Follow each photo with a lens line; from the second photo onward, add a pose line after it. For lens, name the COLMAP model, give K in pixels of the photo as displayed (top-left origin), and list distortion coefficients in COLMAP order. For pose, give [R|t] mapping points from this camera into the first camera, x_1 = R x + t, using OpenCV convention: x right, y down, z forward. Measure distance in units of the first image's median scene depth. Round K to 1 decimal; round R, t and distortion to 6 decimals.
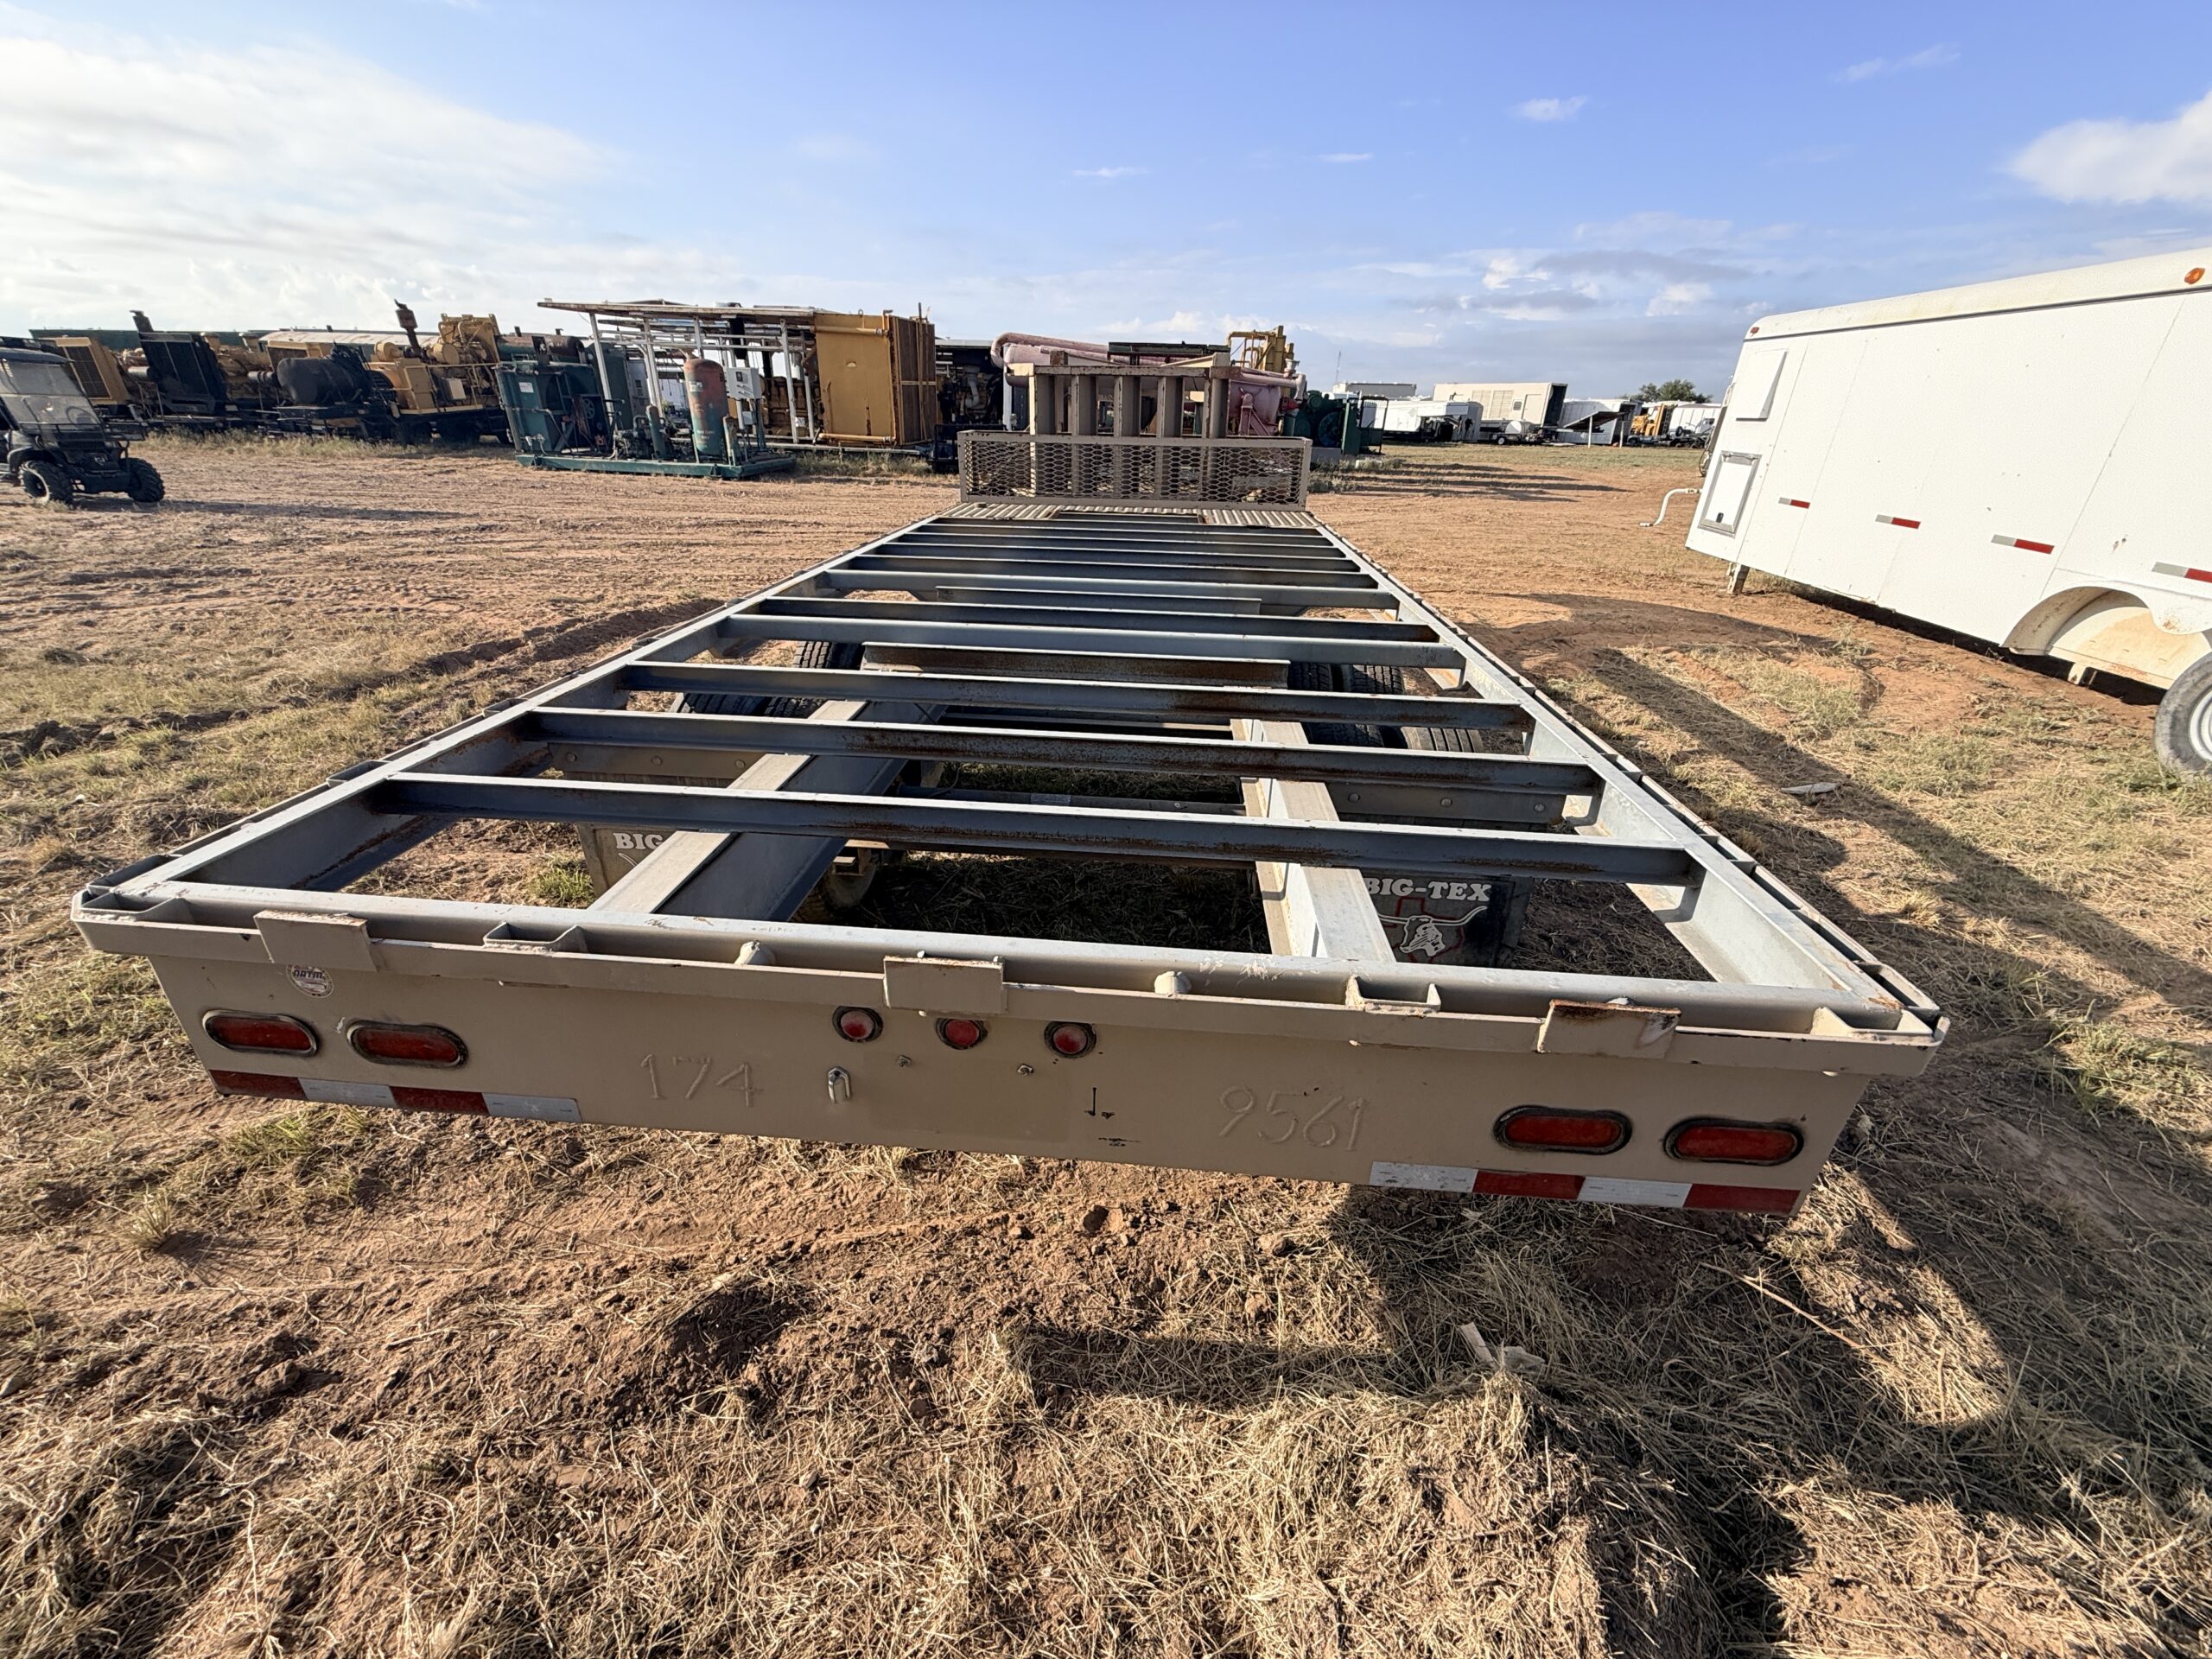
lens RADIAL K [[883.3, 0, 1092.2], [0, 883.3, 816.5], [0, 0, 1]] dist [-0.000574, 0.000896]
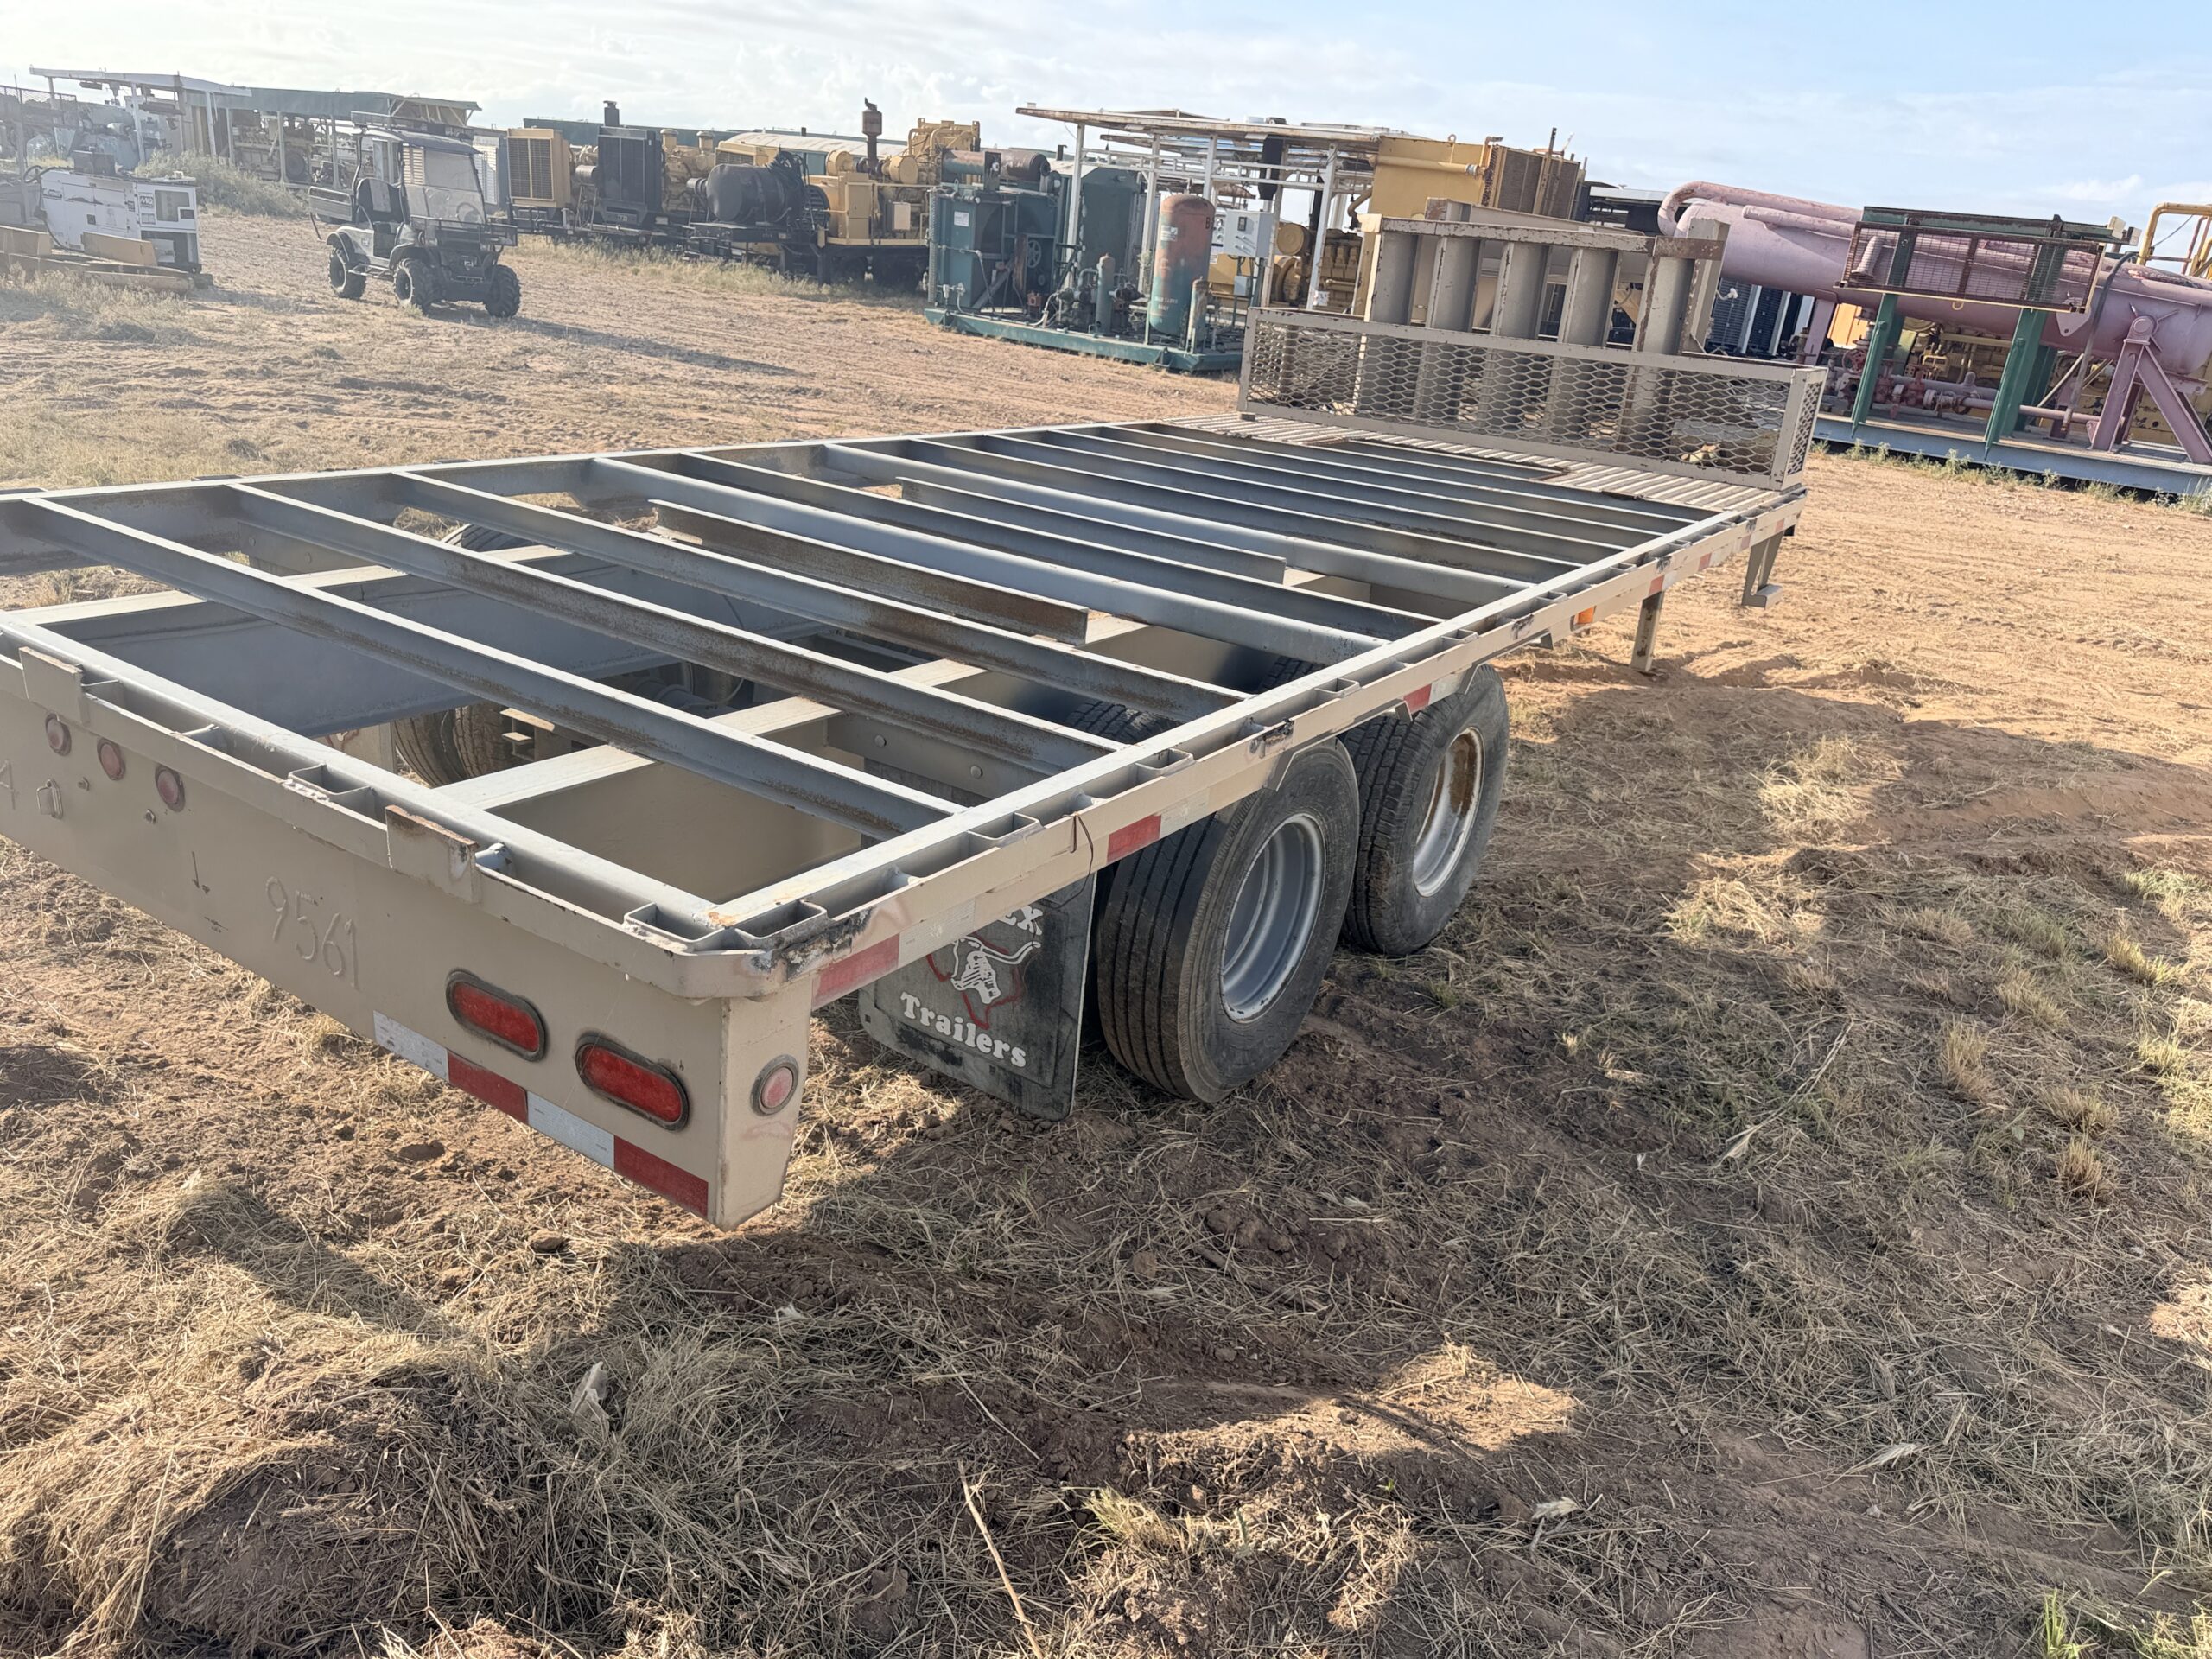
lens RADIAL K [[1548.3, 0, 1184.2], [0, 1548.3, 838.2], [0, 0, 1]] dist [0.100751, -0.149285]
pose [[0.881431, 0.224676, -0.415452, 0.150384], [-0.266105, 0.962948, -0.043814, 0.006452], [0.390215, 0.149173, 0.908559, -0.012626]]
